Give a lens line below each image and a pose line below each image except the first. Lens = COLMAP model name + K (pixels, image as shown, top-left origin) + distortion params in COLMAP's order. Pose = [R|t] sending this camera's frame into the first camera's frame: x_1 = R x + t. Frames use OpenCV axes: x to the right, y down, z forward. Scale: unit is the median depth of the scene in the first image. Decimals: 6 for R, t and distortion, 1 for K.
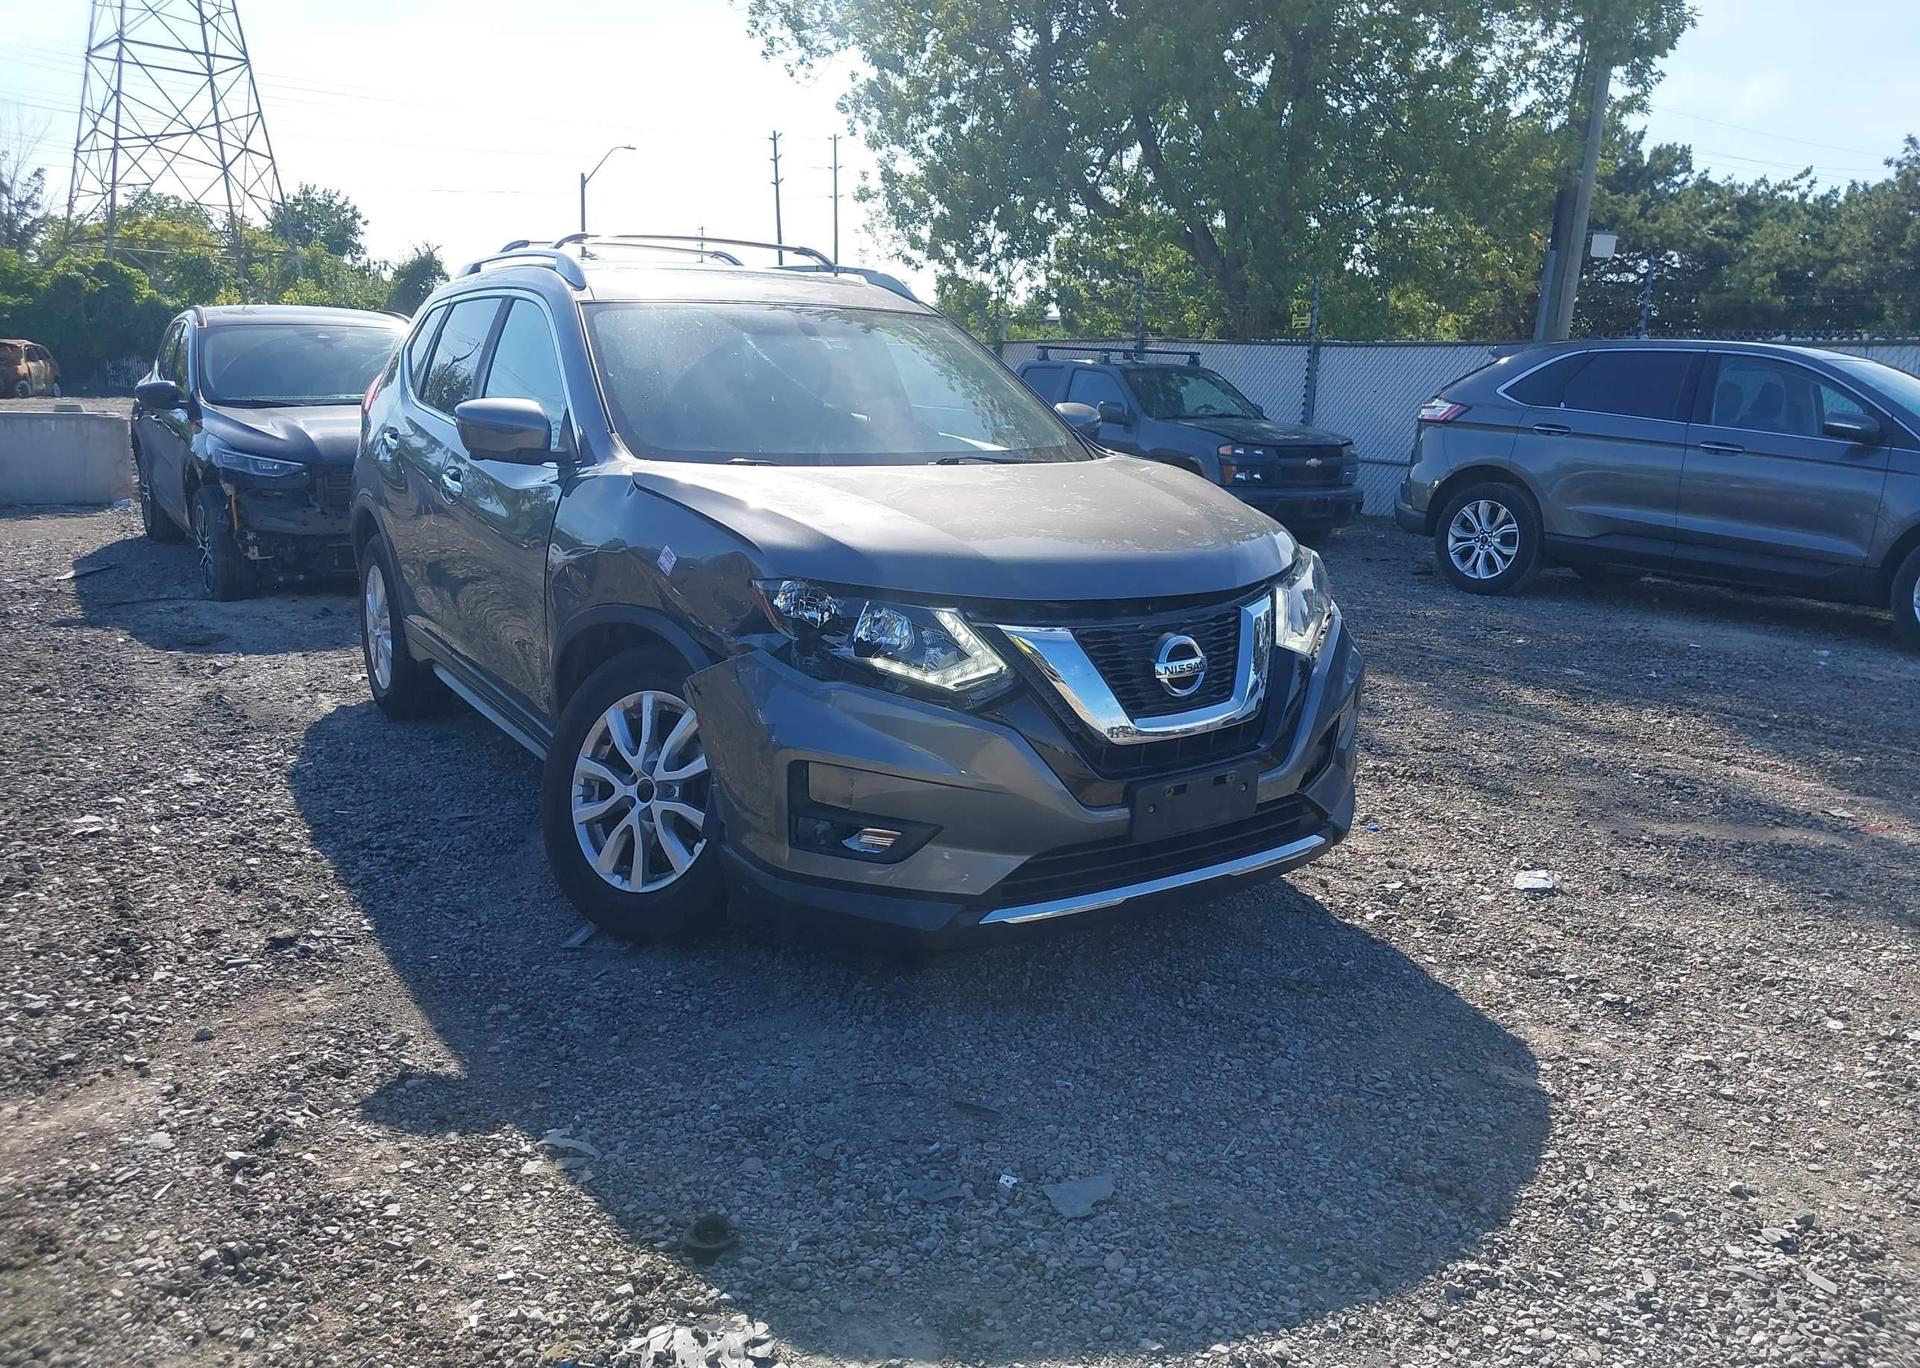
lens RADIAL K [[1547.1, 0, 971.9], [0, 1547.1, 699.3], [0, 0, 1]] dist [0.023078, -0.021249]
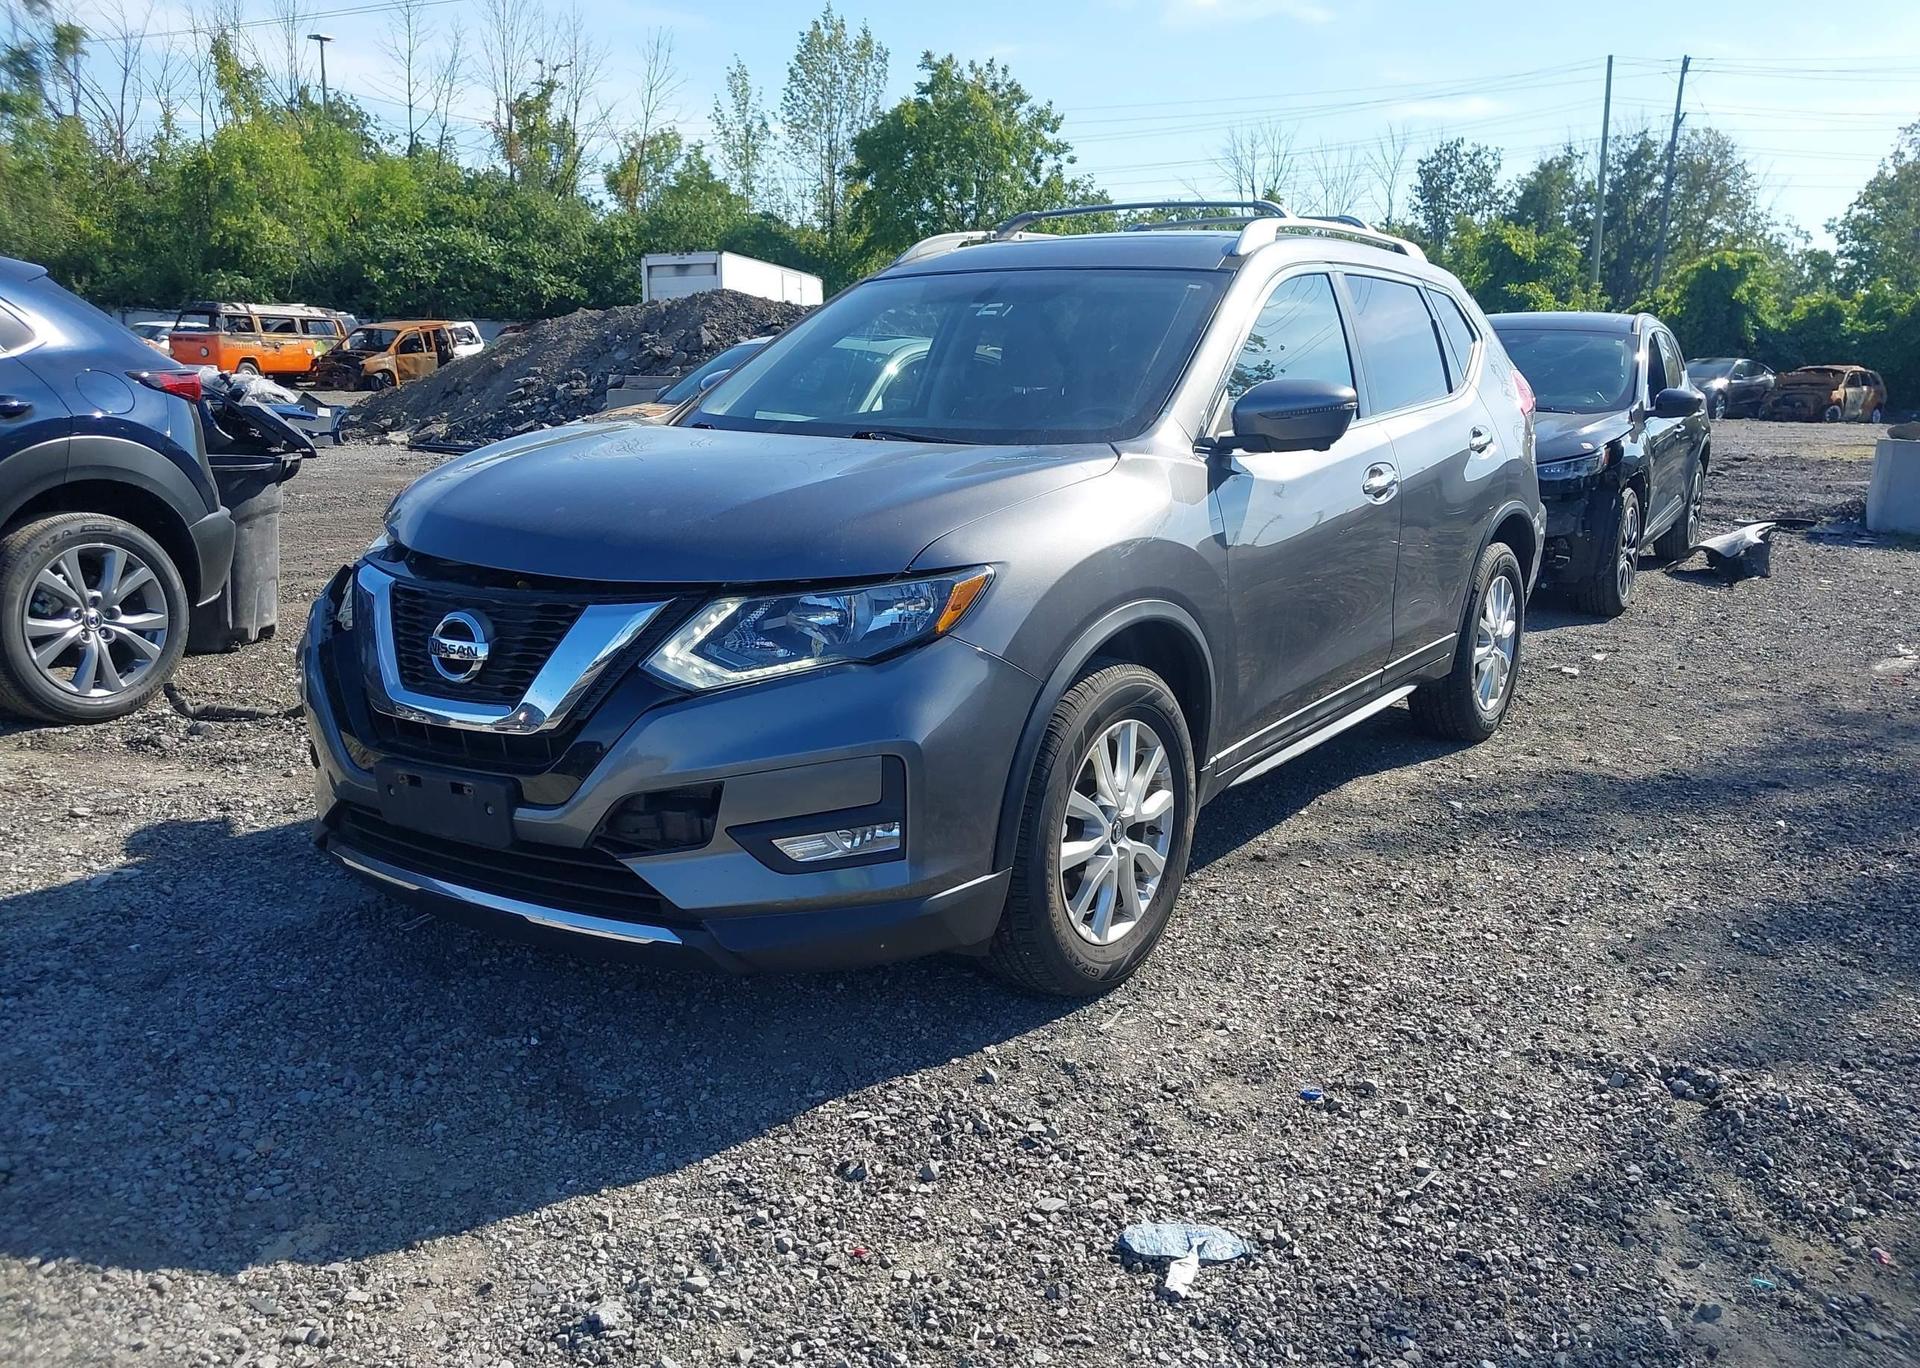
lens RADIAL K [[1547.1, 0, 945.9], [0, 1547.1, 670.6], [0, 0, 1]] dist [0.023078, -0.021249]
pose [[0.389341, 0.168079, -0.905628, 0.633206], [-0.203134, 0.974670, 0.093563, -0.089222], [0.898415, 0.147536, 0.413622, 0.542368]]
